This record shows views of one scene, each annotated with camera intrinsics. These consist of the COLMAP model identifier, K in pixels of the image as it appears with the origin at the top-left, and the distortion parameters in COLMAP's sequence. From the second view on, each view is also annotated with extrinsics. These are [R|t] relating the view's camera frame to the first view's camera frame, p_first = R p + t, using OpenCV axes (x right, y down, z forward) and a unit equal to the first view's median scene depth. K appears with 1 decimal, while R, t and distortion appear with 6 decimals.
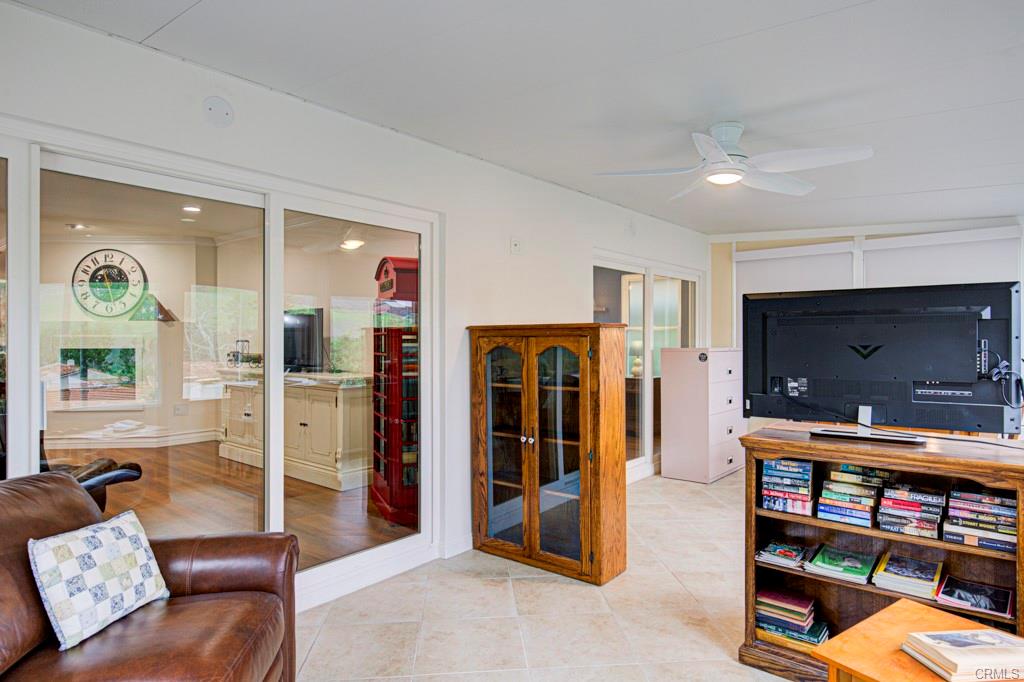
lens RADIAL K [[607.5, 0, 510.8], [0, 607.5, 335.3], [0, 0, 1]] dist [0.000146, 0.001570]
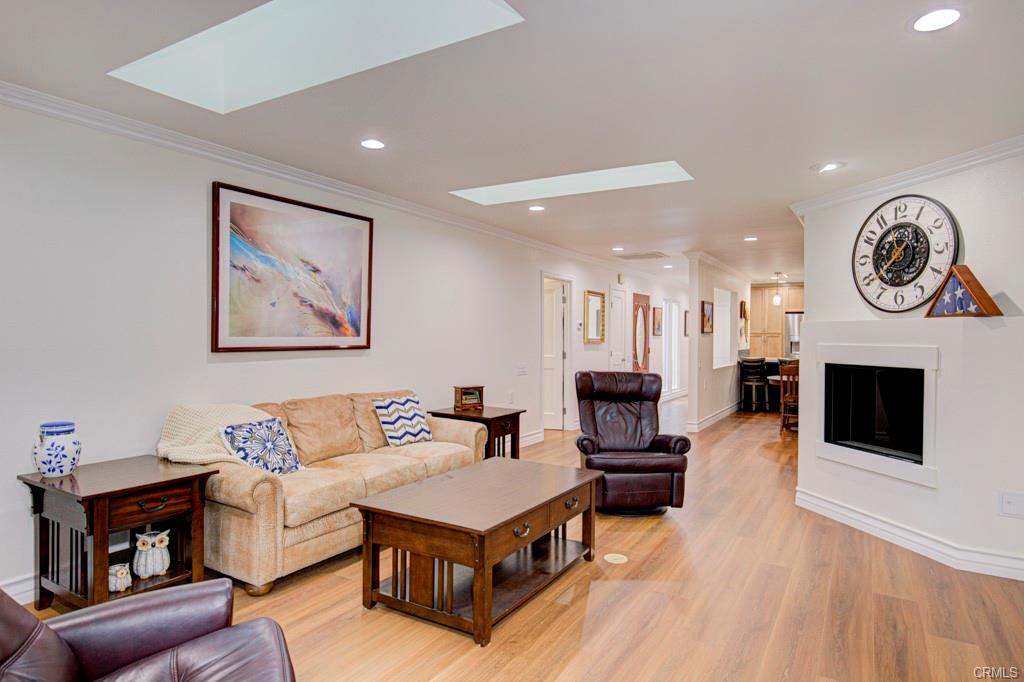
lens RADIAL K [[607.5, 0, 510.8], [0, 607.5, 335.3], [0, 0, 1]] dist [0.000146, 0.001570]
pose [[0.141075, -0.000260, -0.989999, -0.137030], [-0.006382, 0.999979, -0.001172, -0.005131], [0.989978, 0.006484, 0.141071, 0.550700]]
